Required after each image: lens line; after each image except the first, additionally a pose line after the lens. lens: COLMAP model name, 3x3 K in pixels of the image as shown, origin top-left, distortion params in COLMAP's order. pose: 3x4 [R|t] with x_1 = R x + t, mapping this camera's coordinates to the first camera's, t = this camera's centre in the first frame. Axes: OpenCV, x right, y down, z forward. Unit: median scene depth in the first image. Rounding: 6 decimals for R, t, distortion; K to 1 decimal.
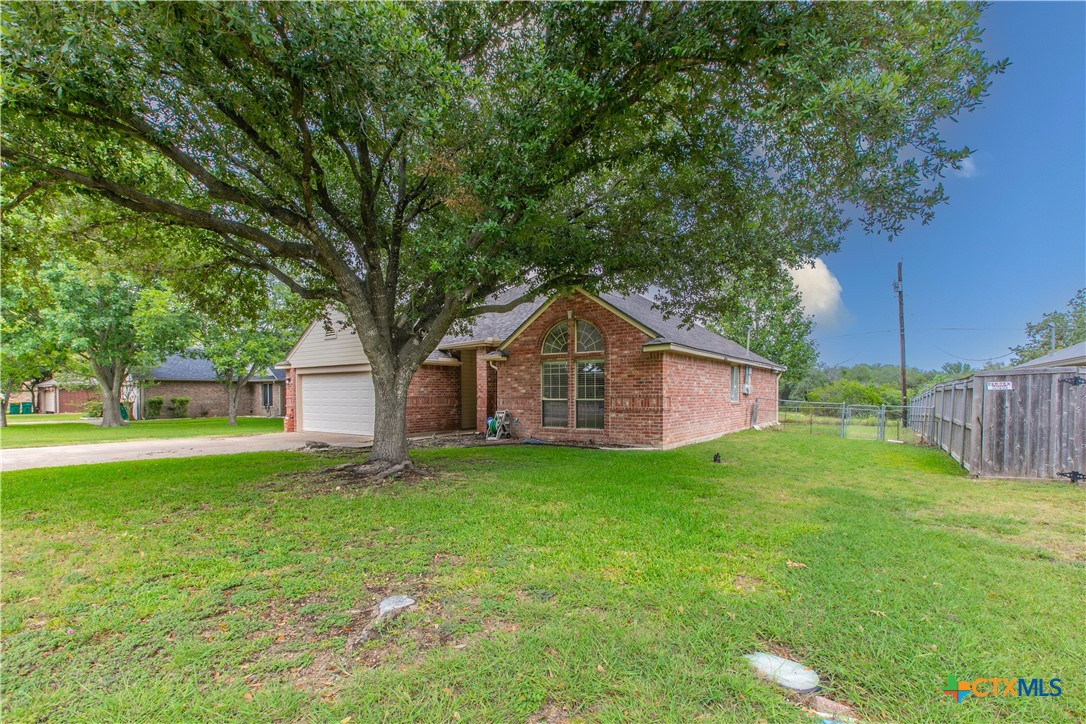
lens RADIAL K [[497.6, 0, 545.1], [0, 497.6, 411.1], [0, 0, 1]] dist [-0.000344, -0.001190]
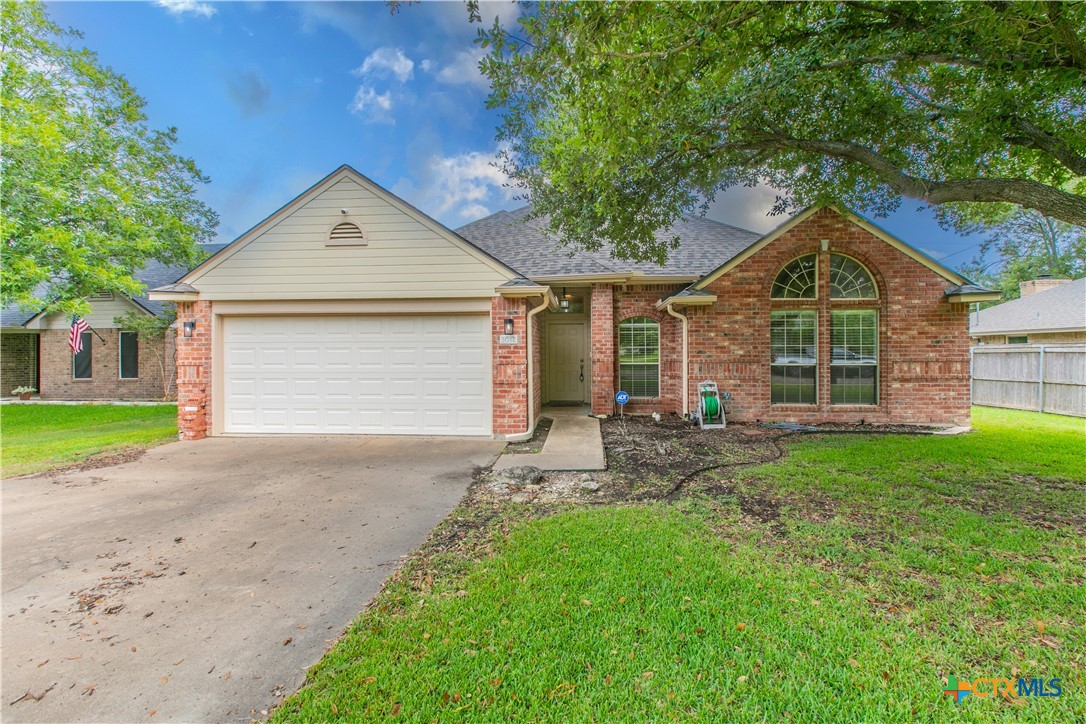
lens RADIAL K [[497.6, 0, 543.2], [0, 497.6, 361.2], [0, 0, 1]] dist [-0.000344, -0.001190]
pose [[0.850964, -0.003070, 0.525215, -0.659539], [0.016749, 0.999633, -0.021295, -0.019759], [-0.524957, 0.026918, 0.850703, 0.605242]]
